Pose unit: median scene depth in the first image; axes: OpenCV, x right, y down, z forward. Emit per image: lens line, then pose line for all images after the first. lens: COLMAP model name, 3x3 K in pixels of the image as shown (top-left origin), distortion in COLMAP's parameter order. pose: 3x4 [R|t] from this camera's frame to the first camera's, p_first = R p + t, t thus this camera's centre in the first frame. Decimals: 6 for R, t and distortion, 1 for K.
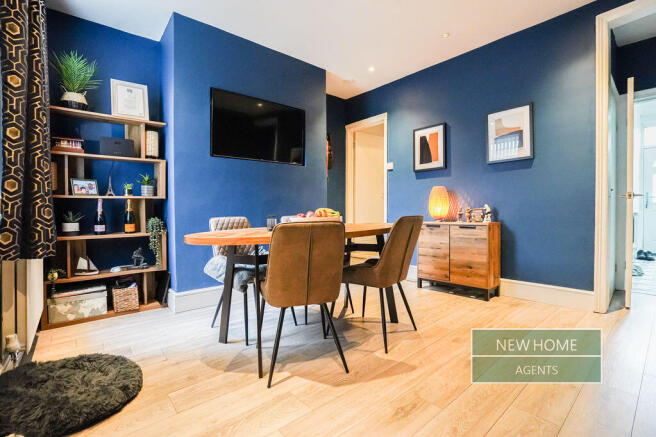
lens RADIAL K [[311.3, 0, 320.7], [0, 311.3, 215.7], [0, 0, 1]] dist [-0.002648, -0.000373]
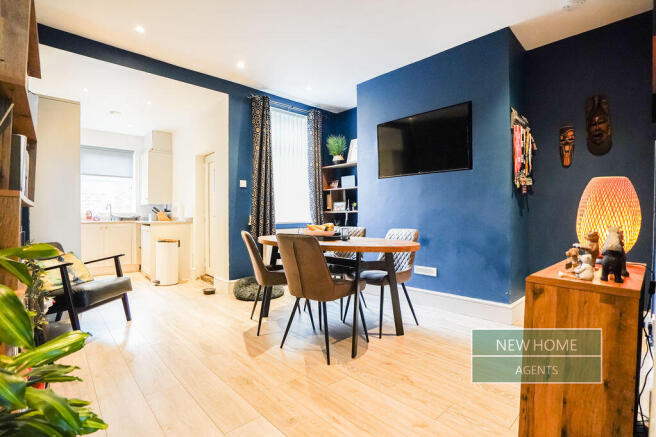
lens RADIAL K [[311.3, 0, 320.7], [0, 311.3, 215.7], [0, 0, 1]] dist [-0.002648, -0.000373]
pose [[0.028479, 0.006876, -0.999571, 1.082636], [-0.035000, 0.999370, 0.005877, -0.046227], [0.998981, 0.034818, 0.028701, 0.874042]]
